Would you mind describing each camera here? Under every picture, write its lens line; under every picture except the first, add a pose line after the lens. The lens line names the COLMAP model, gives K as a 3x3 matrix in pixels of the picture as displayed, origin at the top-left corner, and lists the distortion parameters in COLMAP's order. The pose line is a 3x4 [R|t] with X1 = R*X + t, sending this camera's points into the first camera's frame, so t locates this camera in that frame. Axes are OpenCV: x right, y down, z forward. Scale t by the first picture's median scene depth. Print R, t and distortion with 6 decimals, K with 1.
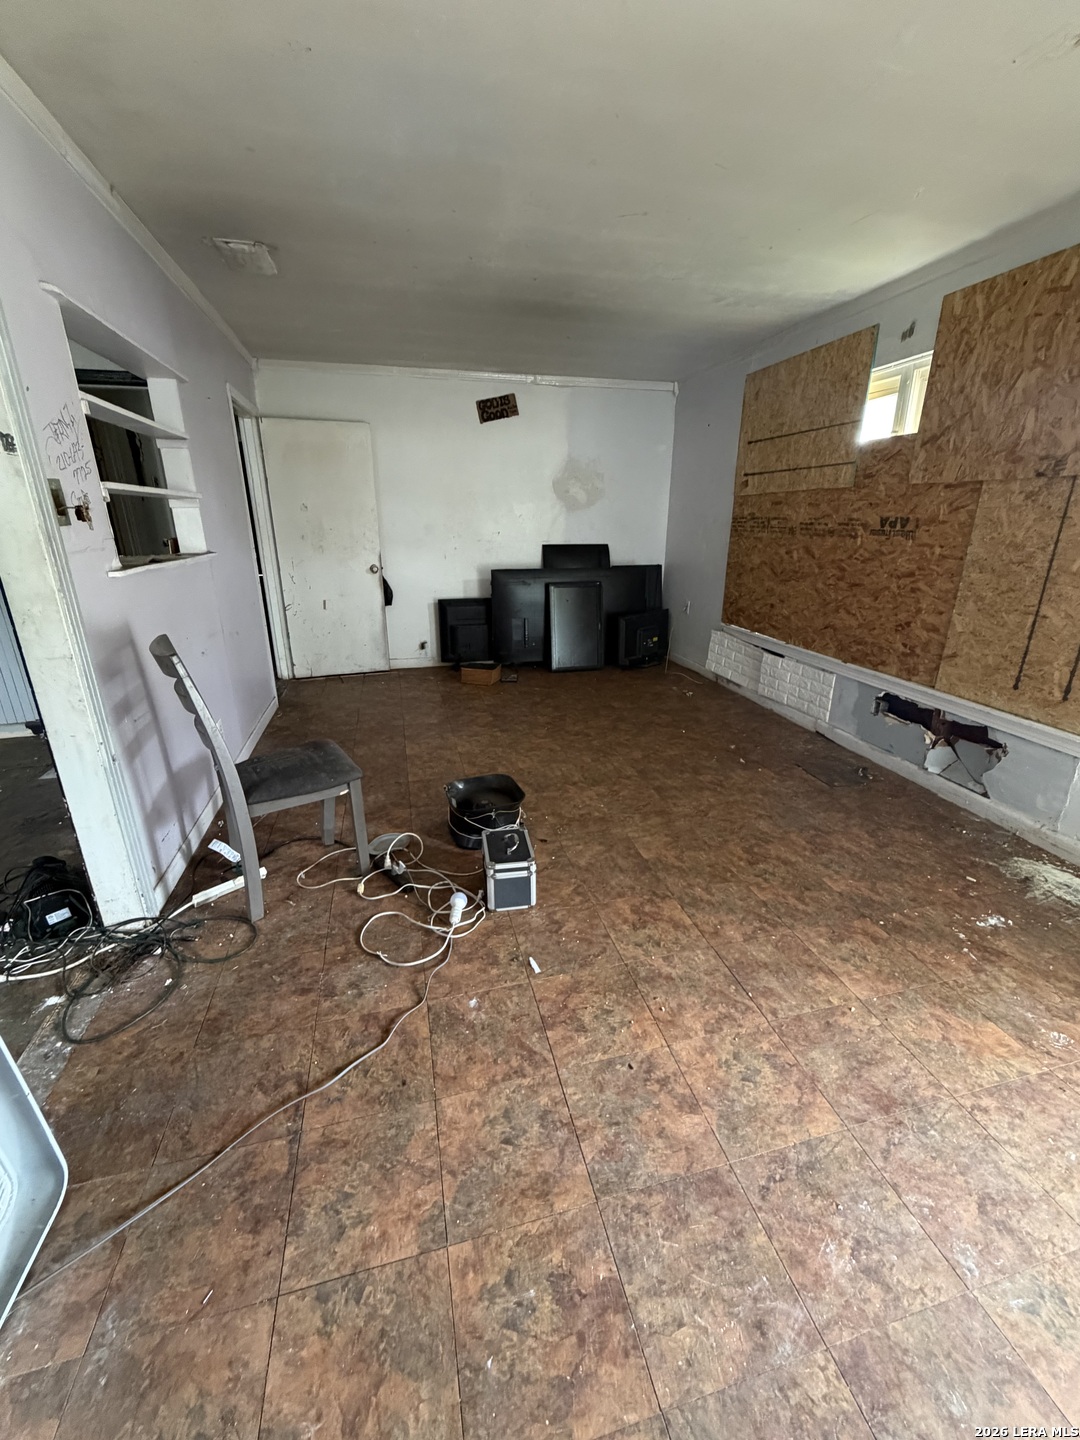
lens RADIAL K [[582.3, 0, 540.0], [0, 582.3, 720.0], [0, 0, 1]] dist [-0.000049, -0.000267]
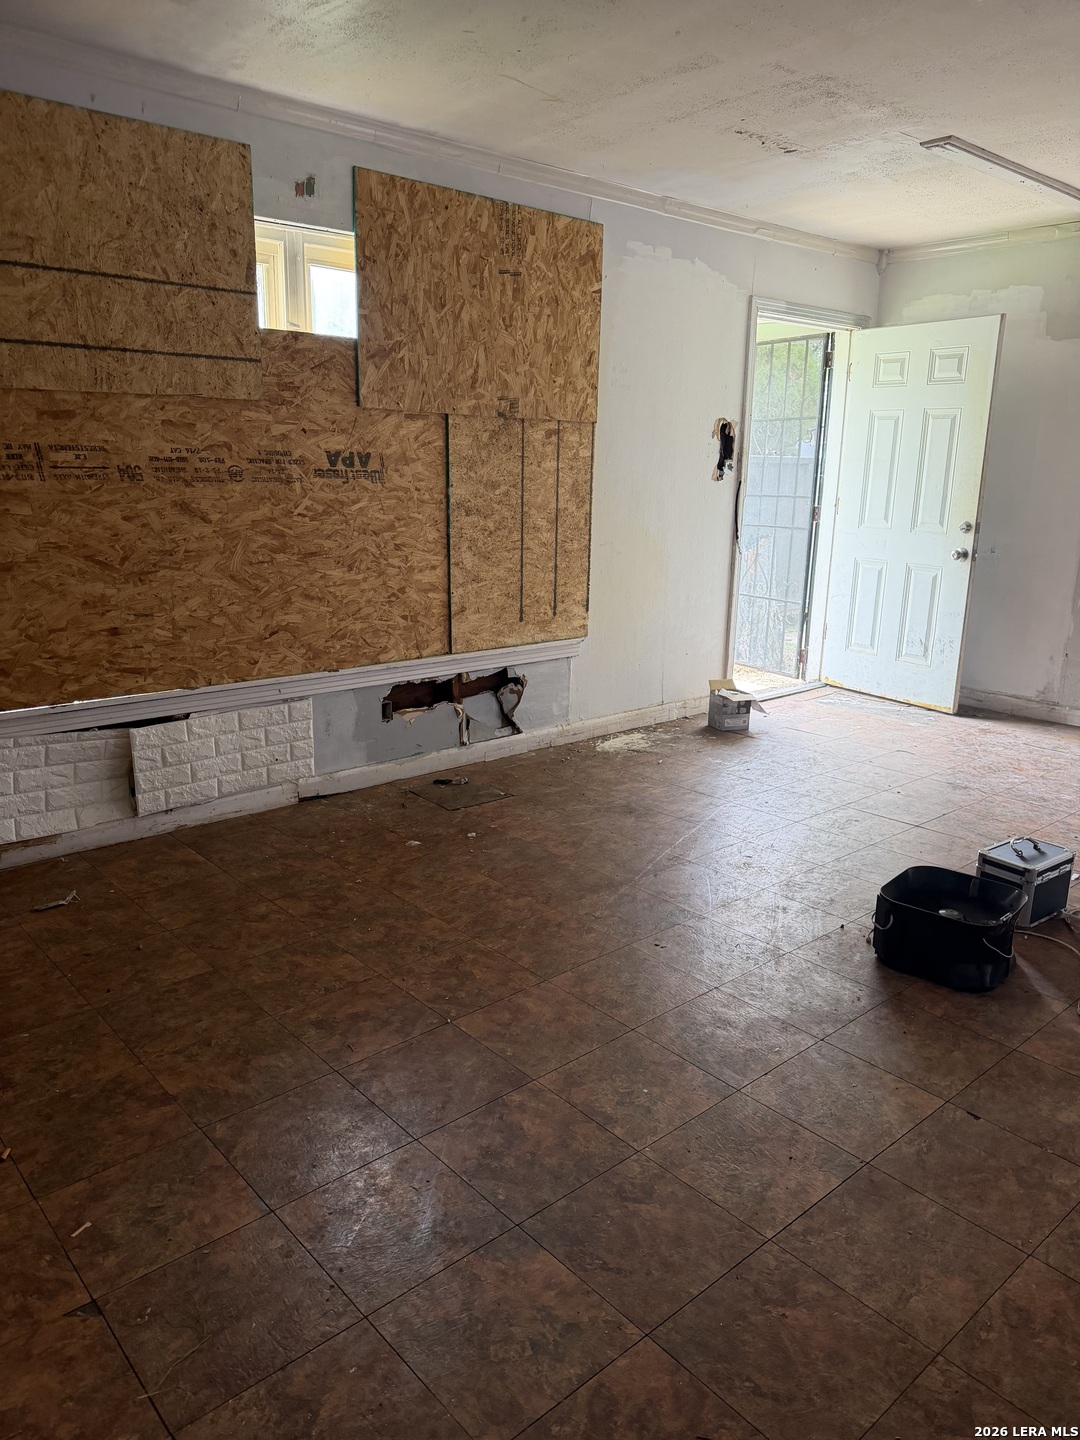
lens RADIAL K [[981.7, 0, 532.4], [0, 981.7, 750.1], [0, 0, 1]] dist [0.069229, -0.159488]
pose [[-0.451347, -0.245767, 0.857837, -0.599951], [0.283844, 0.871855, 0.399126, -0.436955], [-0.846002, 0.423636, -0.323750, 1.320032]]
